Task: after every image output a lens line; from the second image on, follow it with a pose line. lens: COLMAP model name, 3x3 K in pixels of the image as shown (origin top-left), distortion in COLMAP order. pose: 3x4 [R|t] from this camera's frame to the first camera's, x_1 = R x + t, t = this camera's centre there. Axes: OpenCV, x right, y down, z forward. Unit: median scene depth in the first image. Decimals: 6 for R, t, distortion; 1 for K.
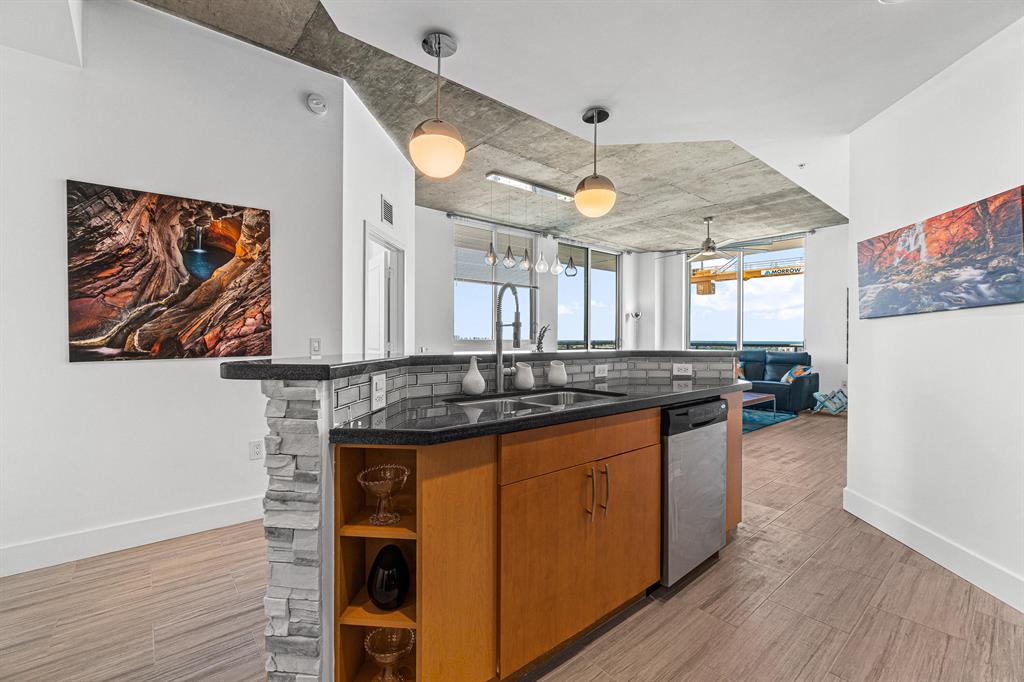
lens RADIAL K [[443.7, 0, 504.8], [0, 443.7, 340.9], [0, 0, 1]] dist [-0.007198, 0.001549]
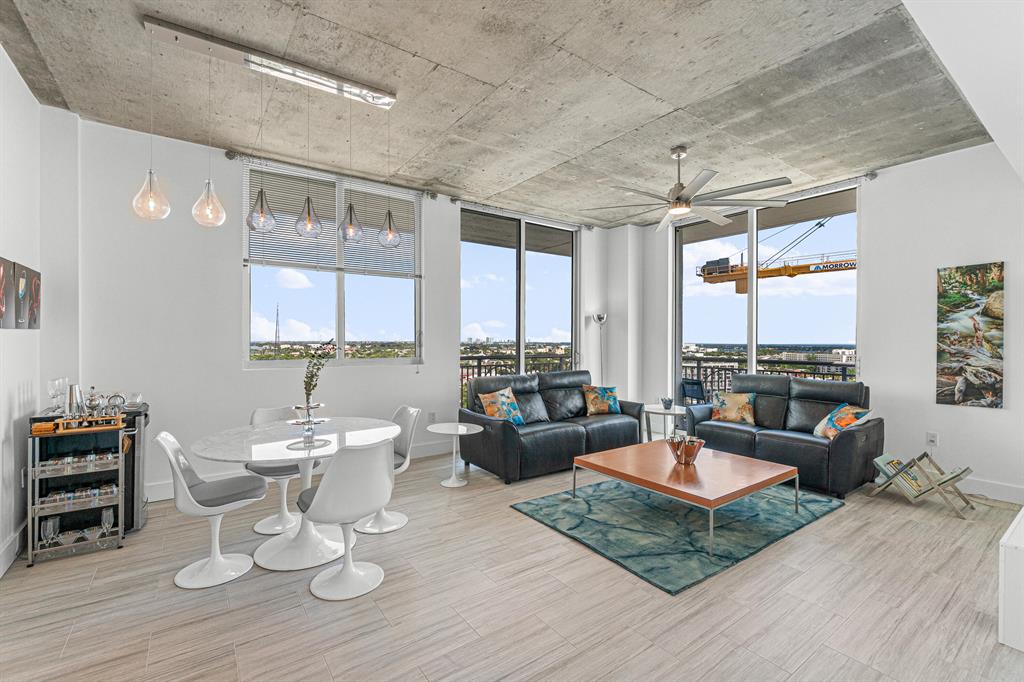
lens RADIAL K [[443.7, 0, 511.7], [0, 443.7, 342.3], [0, 0, 1]] dist [-0.007198, 0.001549]
pose [[0.997258, -0.000487, -0.073996, 0.690135], [0.000462, 1.000000, -0.000350, -0.066634], [0.073996, 0.000315, 0.997259, 0.998624]]
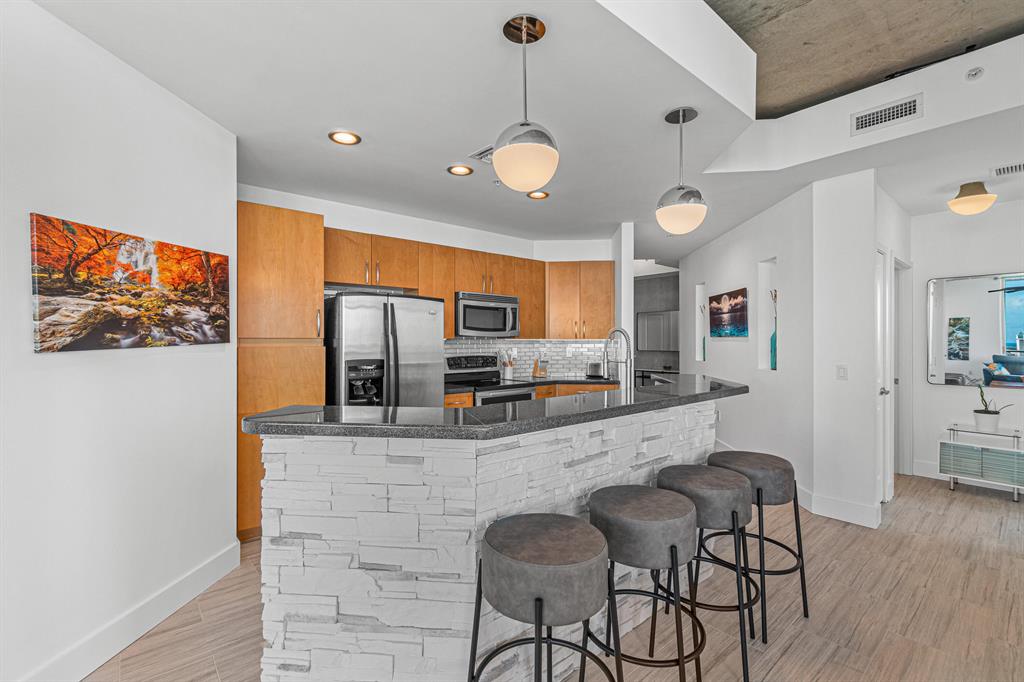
lens RADIAL K [[443.7, 0, 504.9], [0, 443.7, 342.5], [0, 0, 1]] dist [-0.007198, 0.001549]
pose [[-0.999992, -0.003225, 0.002379, 0.220542], [-0.003202, 0.999945, 0.009970, -0.070848], [-0.002411, 0.009962, -0.999947, 1.576085]]
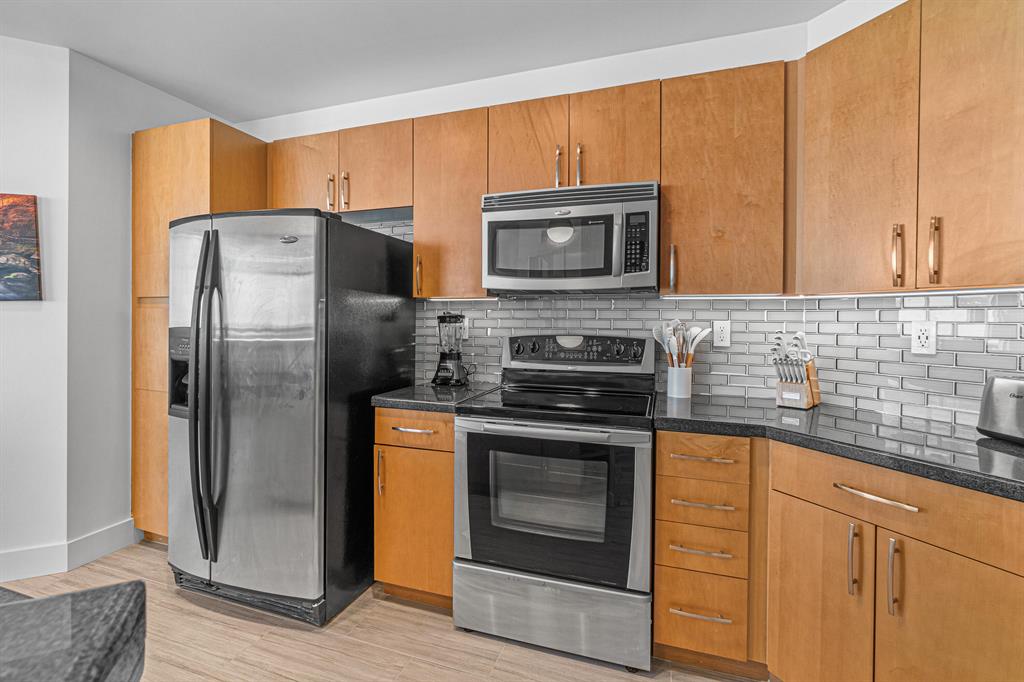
lens RADIAL K [[443.7, 0, 506.8], [0, 443.7, 325.3], [0, 0, 1]] dist [-0.007198, 0.001549]
pose [[-0.513836, -0.015130, 0.857755, -0.266909], [-0.003924, 0.999875, 0.015286, -0.031448], [-0.857880, 0.004489, -0.513831, 0.370201]]
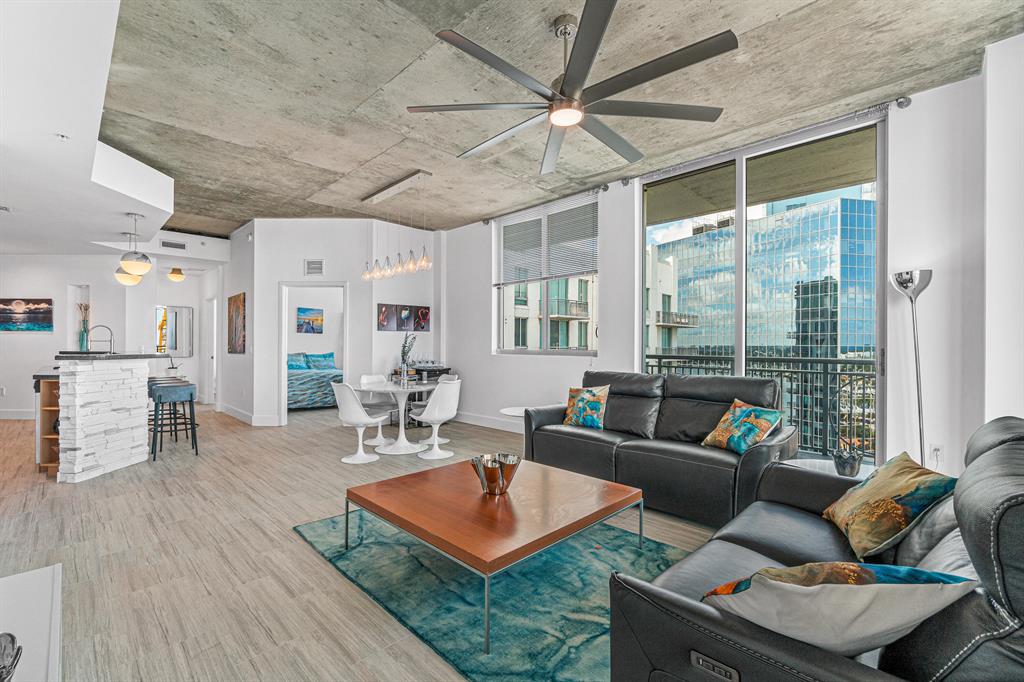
lens RADIAL K [[443.7, 0, 506.6], [0, 443.7, 343.3], [0, 0, 1]] dist [-0.007198, 0.001549]
pose [[0.090691, -0.008362, -0.995844, 1.962958], [-0.009656, 0.999910, -0.009275, -0.016577], [0.995832, 0.010457, 0.090602, 2.209672]]
